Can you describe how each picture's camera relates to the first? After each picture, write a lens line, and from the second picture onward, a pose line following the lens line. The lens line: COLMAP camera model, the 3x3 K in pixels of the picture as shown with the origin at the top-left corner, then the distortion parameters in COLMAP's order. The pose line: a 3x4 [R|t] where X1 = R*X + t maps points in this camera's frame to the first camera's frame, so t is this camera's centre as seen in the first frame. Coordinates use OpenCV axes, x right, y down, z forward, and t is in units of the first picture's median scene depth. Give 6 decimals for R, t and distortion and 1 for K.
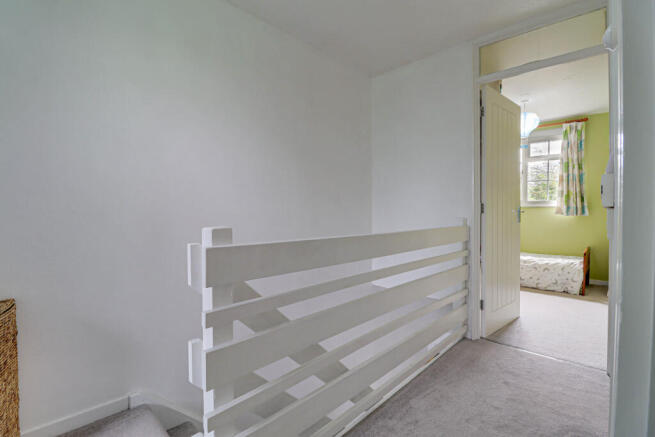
lens RADIAL K [[315.7, 0, 328.9], [0, 315.7, 218.4], [0, 0, 1]] dist [-0.000646, -0.000610]
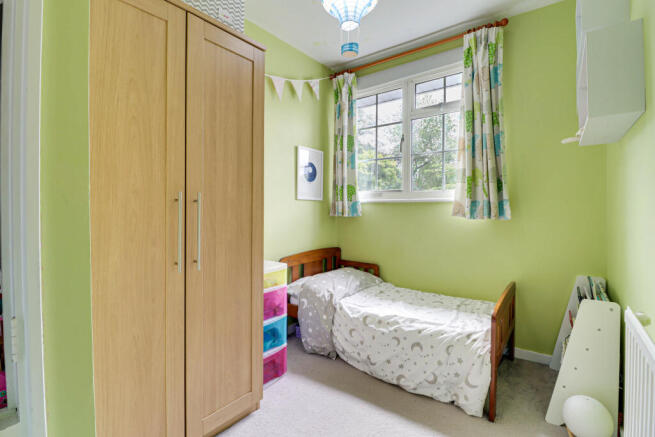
lens RADIAL K [[315.7, 0, 325.9], [0, 315.7, 215.1], [0, 0, 1]] dist [-0.000646, -0.000610]
pose [[0.995495, -0.006043, 0.094626, 0.488840], [0.006731, 0.999953, -0.006956, -0.013727], [-0.094579, 0.007561, 0.995489, 0.539464]]
